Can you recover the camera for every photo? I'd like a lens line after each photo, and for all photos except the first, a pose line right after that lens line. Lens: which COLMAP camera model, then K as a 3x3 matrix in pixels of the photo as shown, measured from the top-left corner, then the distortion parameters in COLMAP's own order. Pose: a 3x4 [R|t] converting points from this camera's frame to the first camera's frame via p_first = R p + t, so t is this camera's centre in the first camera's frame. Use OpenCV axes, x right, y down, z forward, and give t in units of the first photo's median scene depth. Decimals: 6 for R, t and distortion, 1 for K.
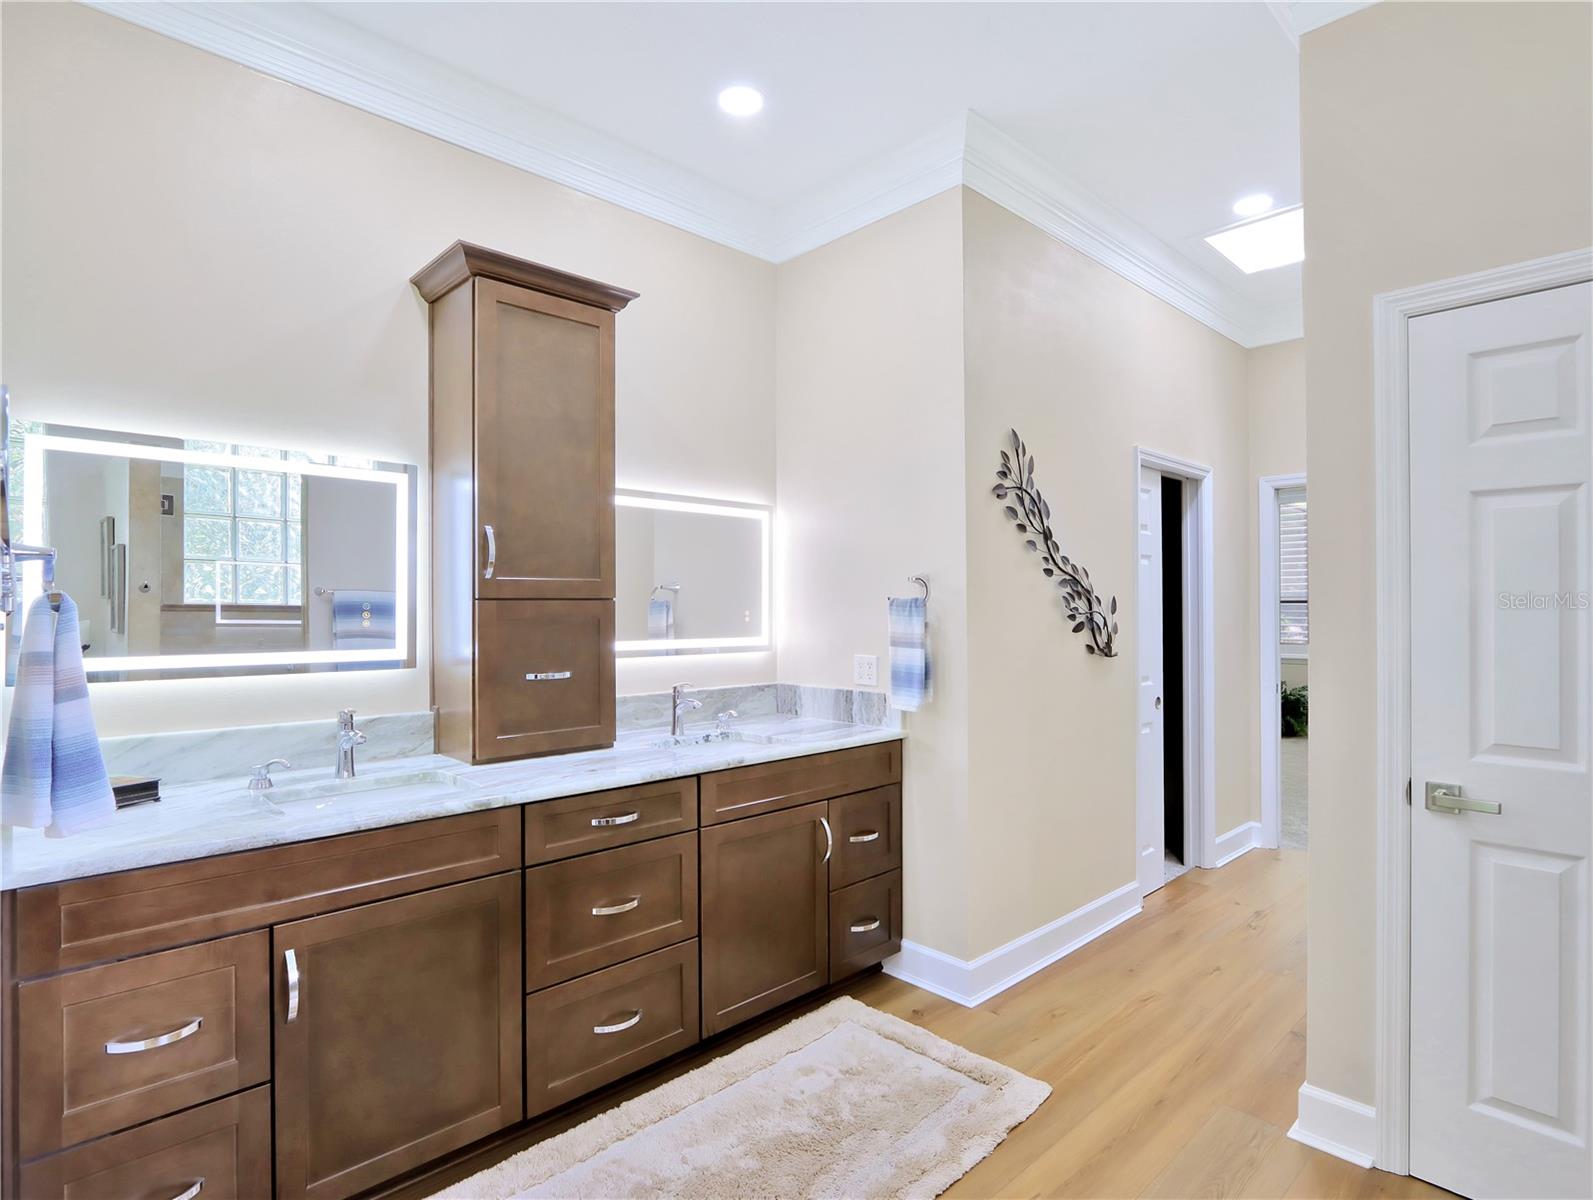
lens RADIAL K [[840.2, 0, 798.3], [0, 840.2, 600.9], [0, 0, 1]] dist [-0.011957, -0.000521]
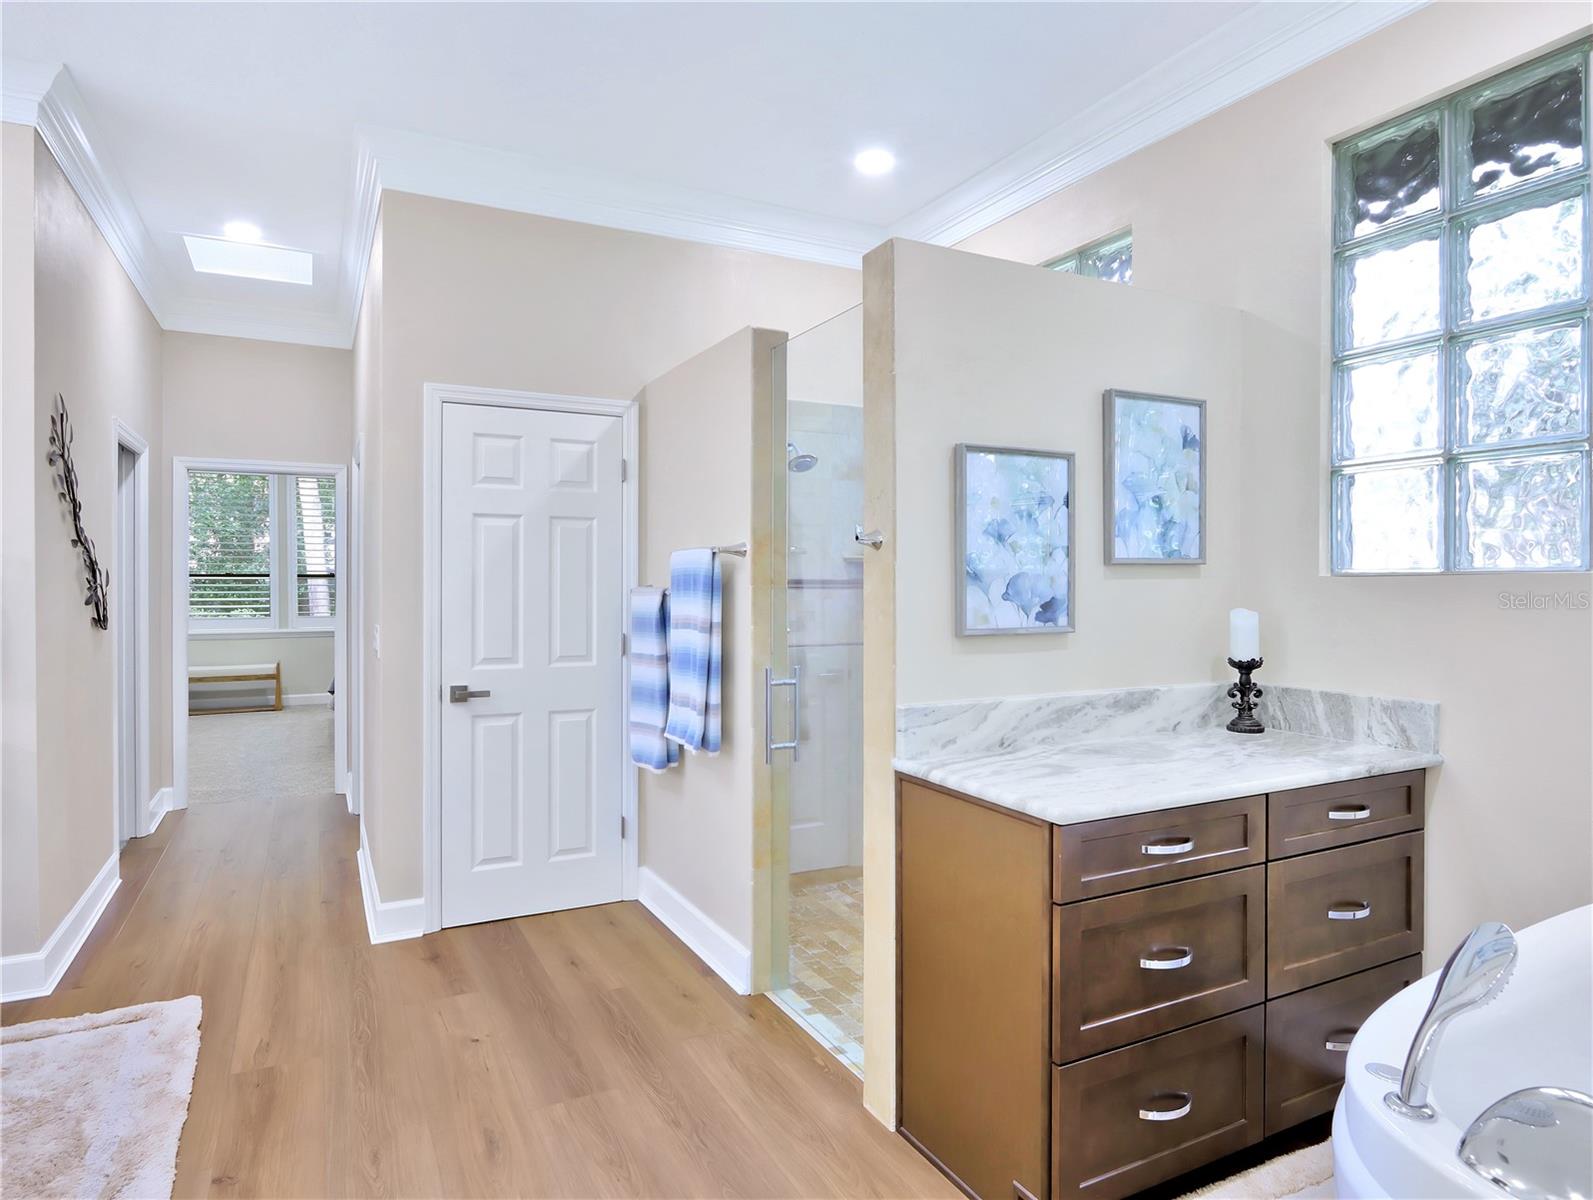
lens RADIAL K [[910.3, 0, 796.4], [0, 910.3, 595.1], [0, 0, 1]] dist [-0.003658, -0.000339]
pose [[0.274315, -0.009789, 0.961590, -0.769893], [-0.008723, 0.999882, 0.012667, 0.007513], [-0.961600, -0.011863, 0.274197, -0.148222]]
